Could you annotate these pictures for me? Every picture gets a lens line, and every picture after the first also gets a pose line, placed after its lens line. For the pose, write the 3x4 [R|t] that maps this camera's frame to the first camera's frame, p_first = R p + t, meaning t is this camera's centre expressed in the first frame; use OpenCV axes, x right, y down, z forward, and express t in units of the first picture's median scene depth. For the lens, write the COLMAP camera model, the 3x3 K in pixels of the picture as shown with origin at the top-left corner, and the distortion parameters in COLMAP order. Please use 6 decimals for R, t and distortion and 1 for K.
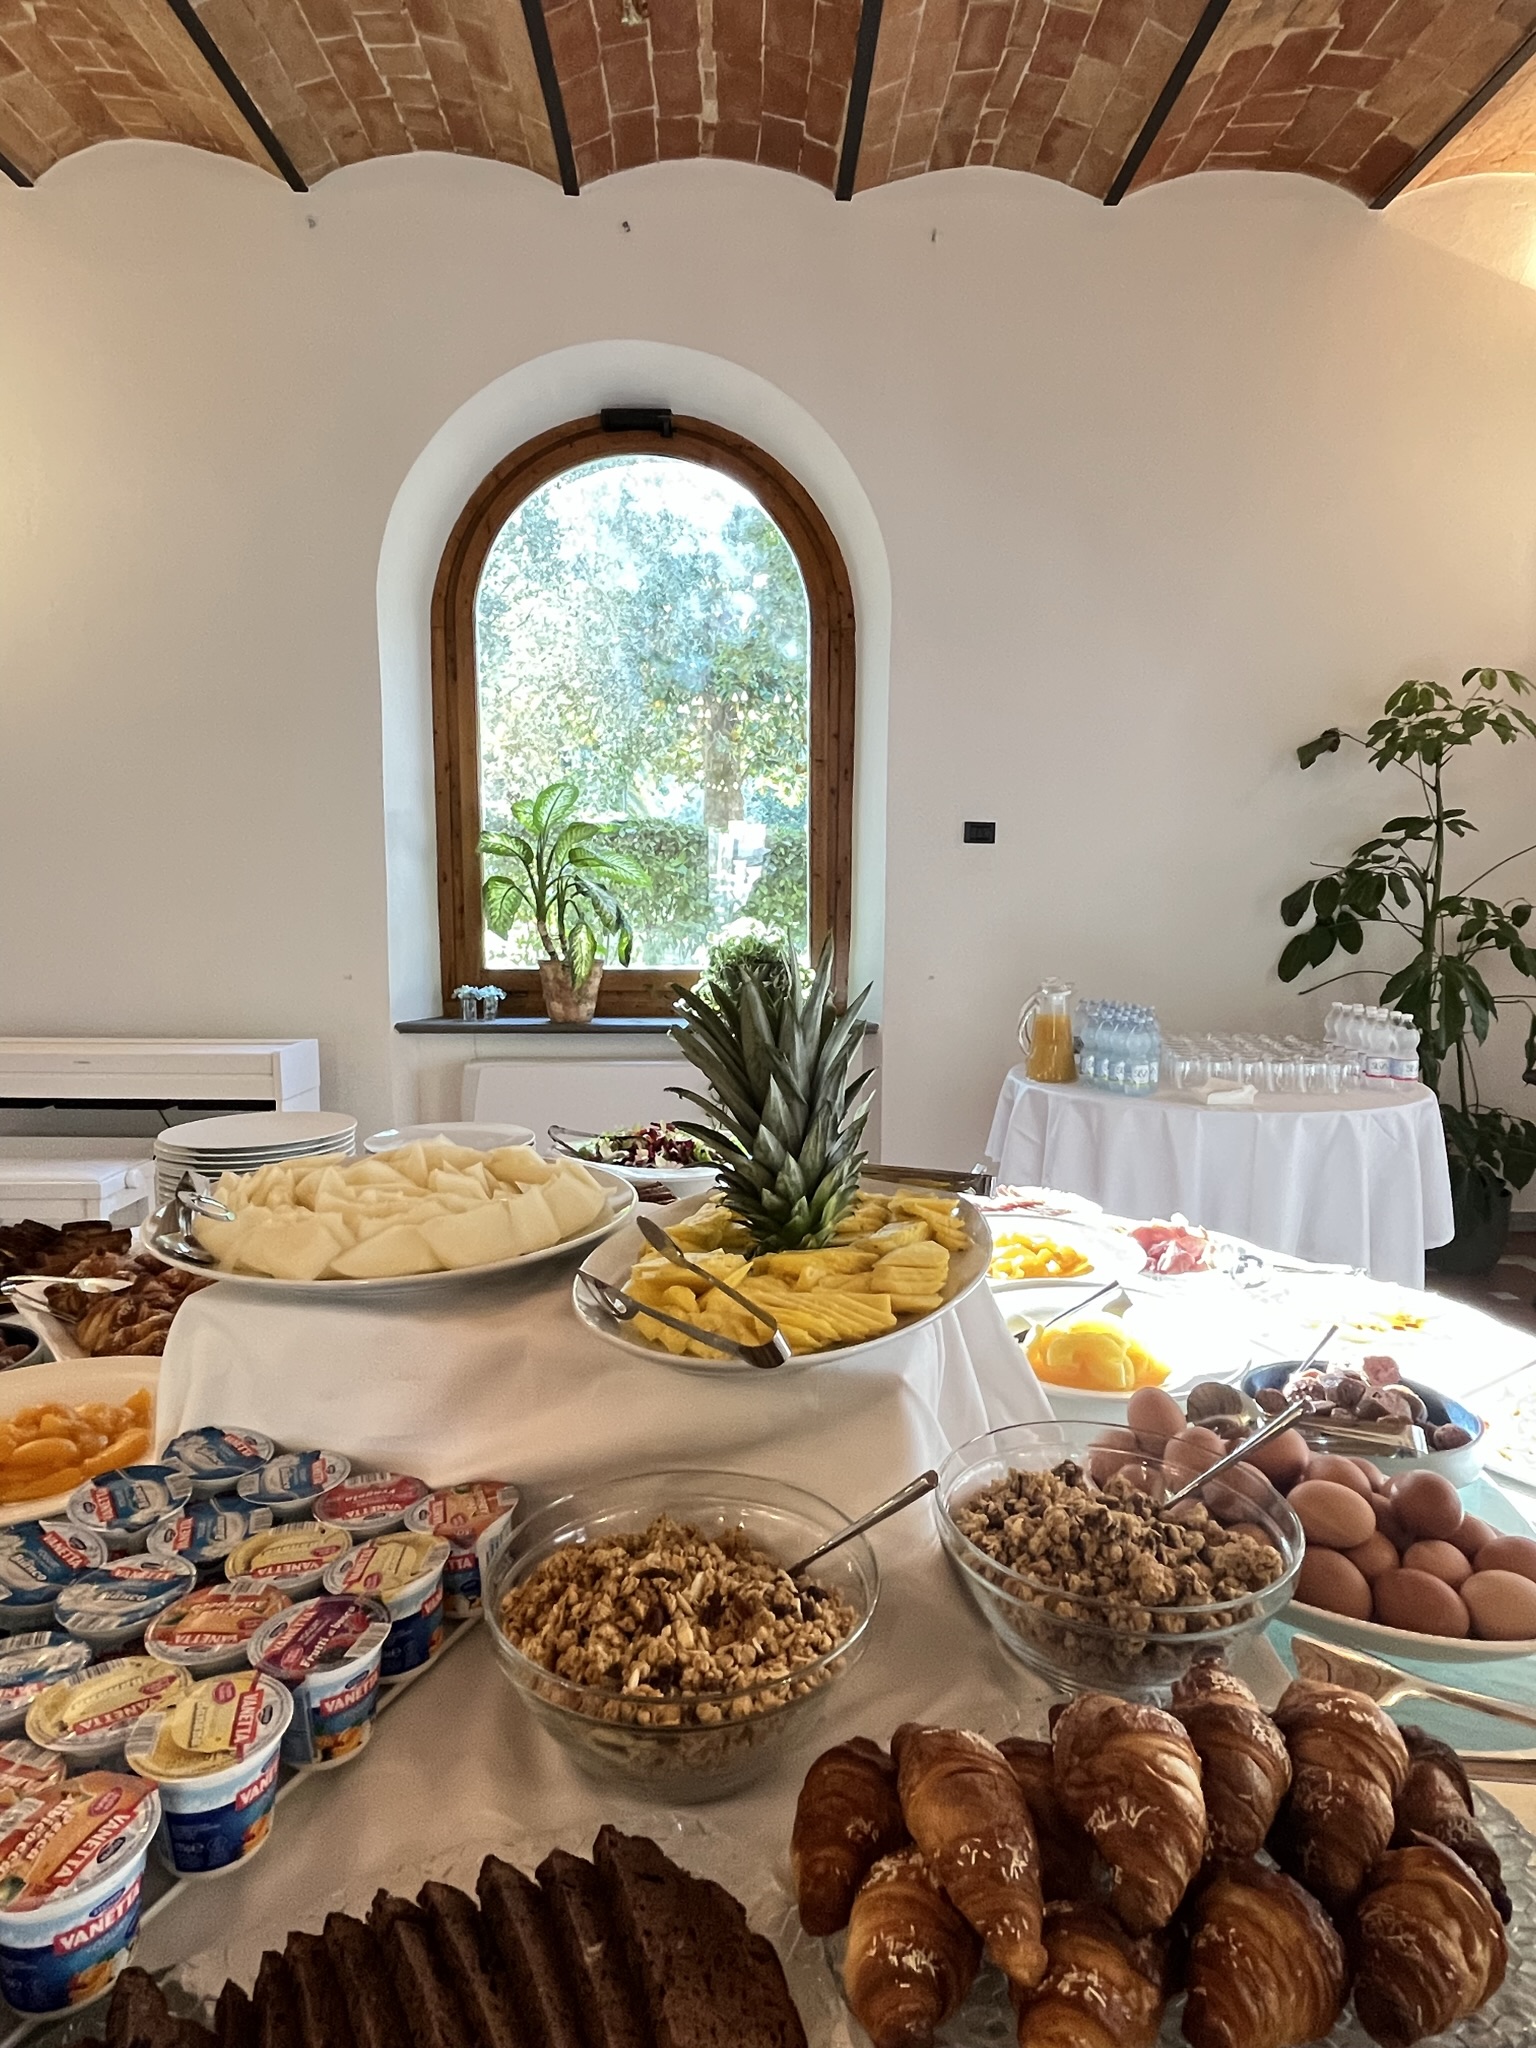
lens RADIAL K [[1216.6, 0, 767.1], [0, 1216.6, 1030.7], [0, 0, 1]] dist [-0.002102, -0.001137]
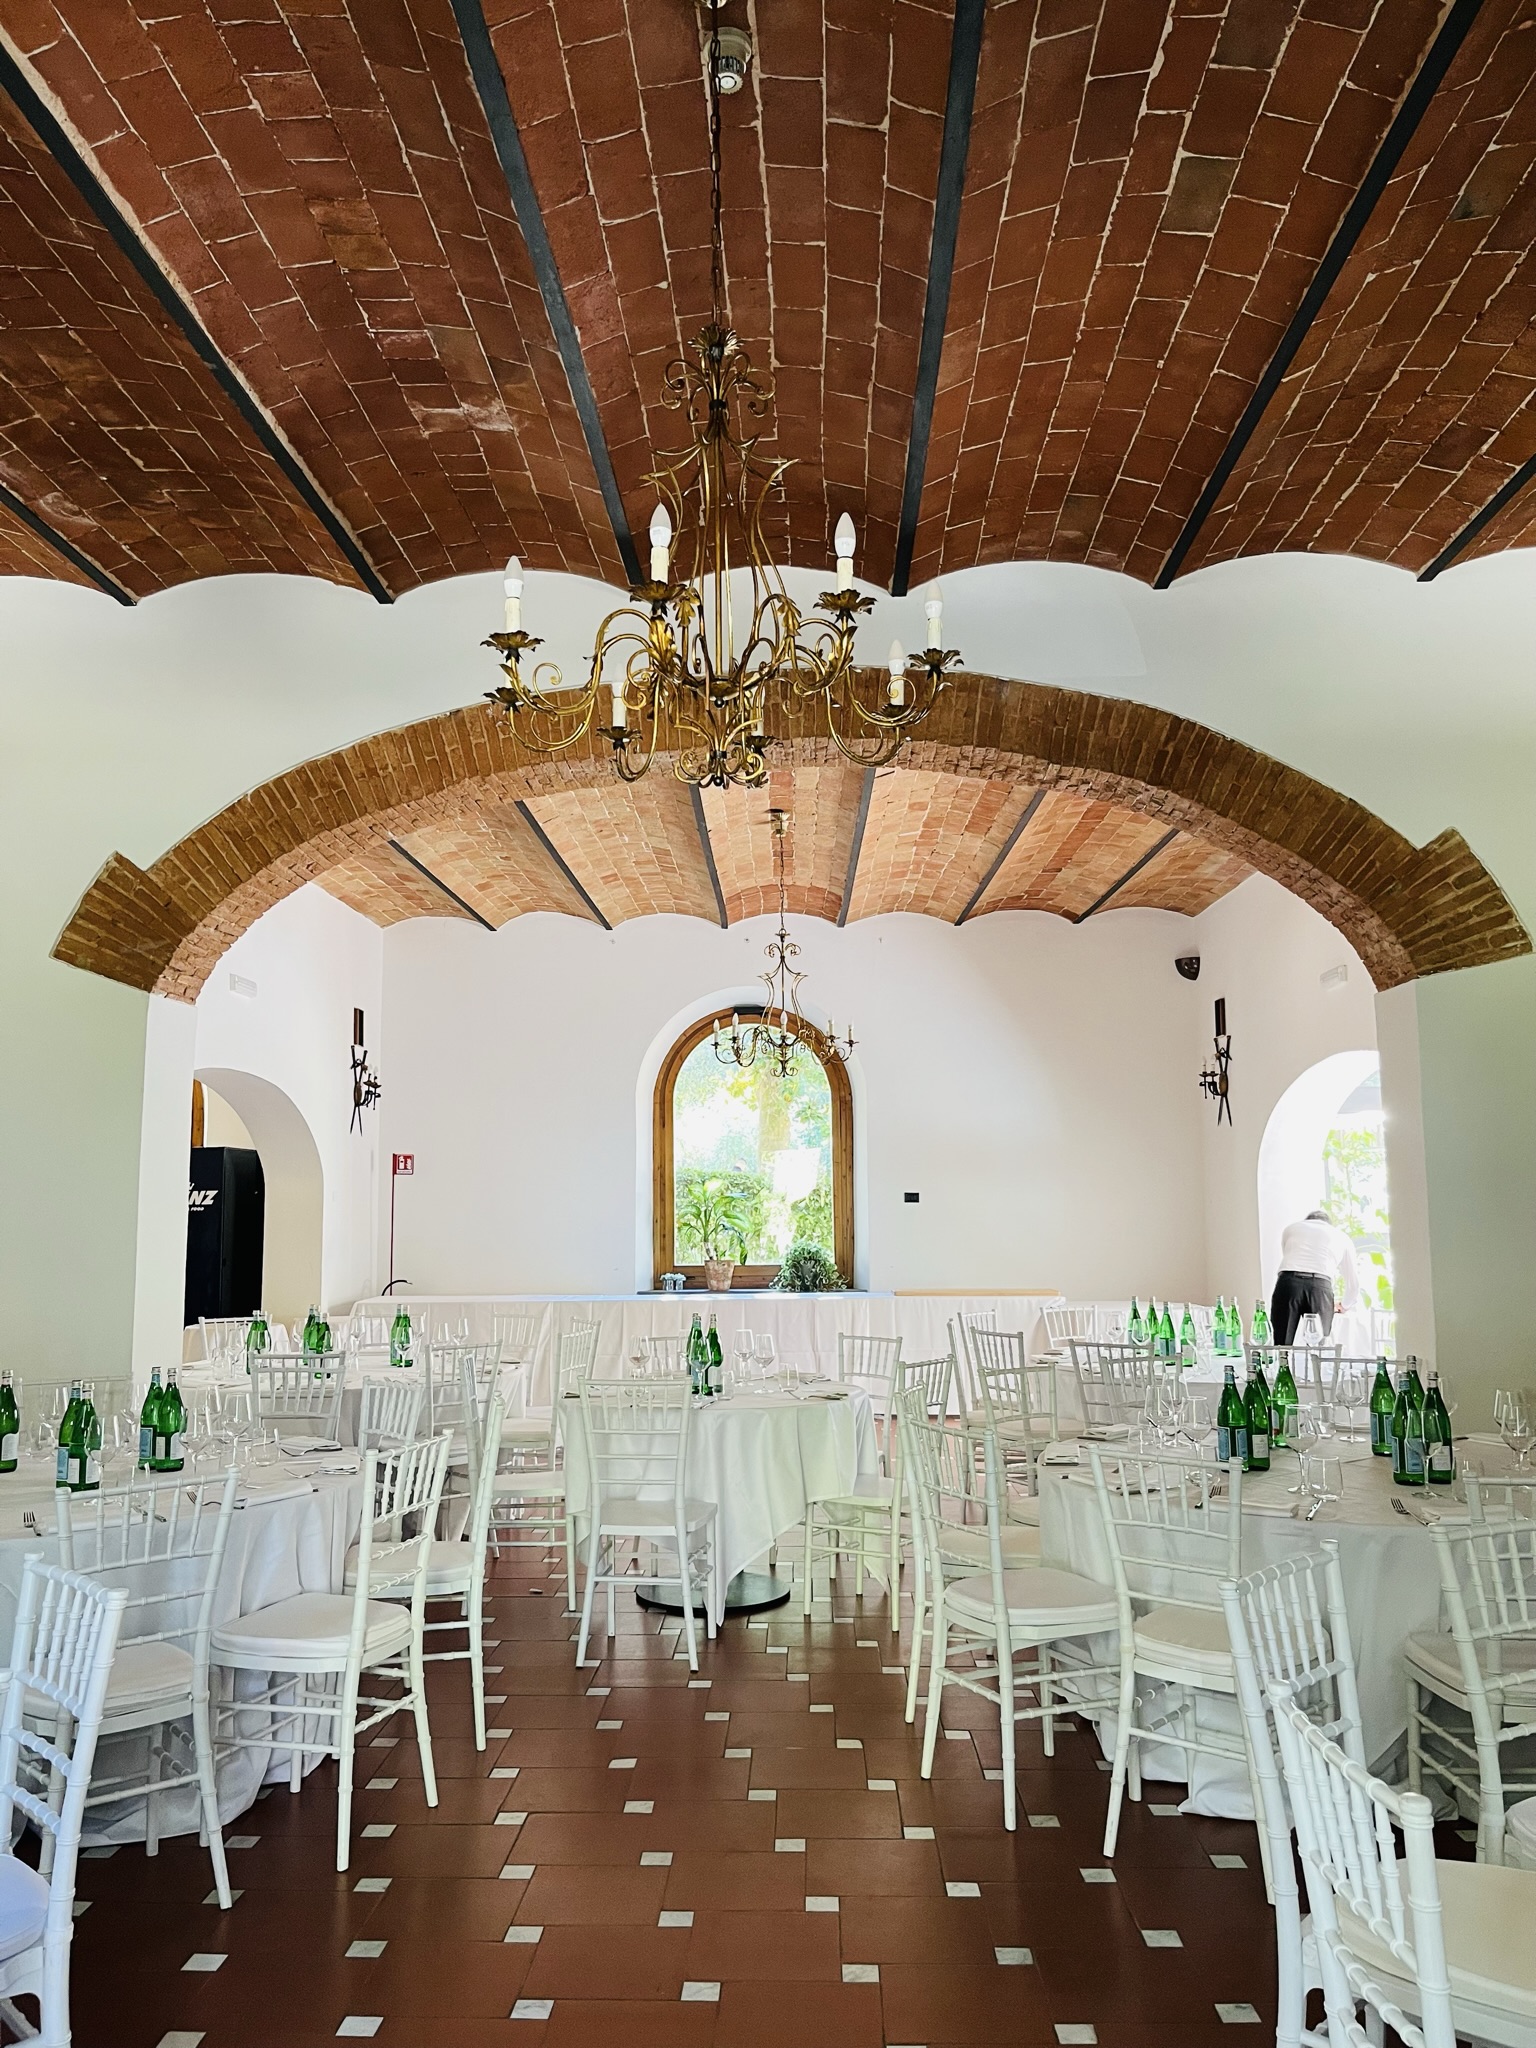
lens RADIAL K [[1585.7, 0, 766.8], [0, 1585.7, 1029.0], [0, 0, 1]] dist [0.001726, -0.000281]
pose [[0.998031, -0.016152, -0.060600, 0.104130], [0.000897, 0.969845, -0.243721, 0.249715], [0.062709, 0.243187, 0.967950, -1.947963]]
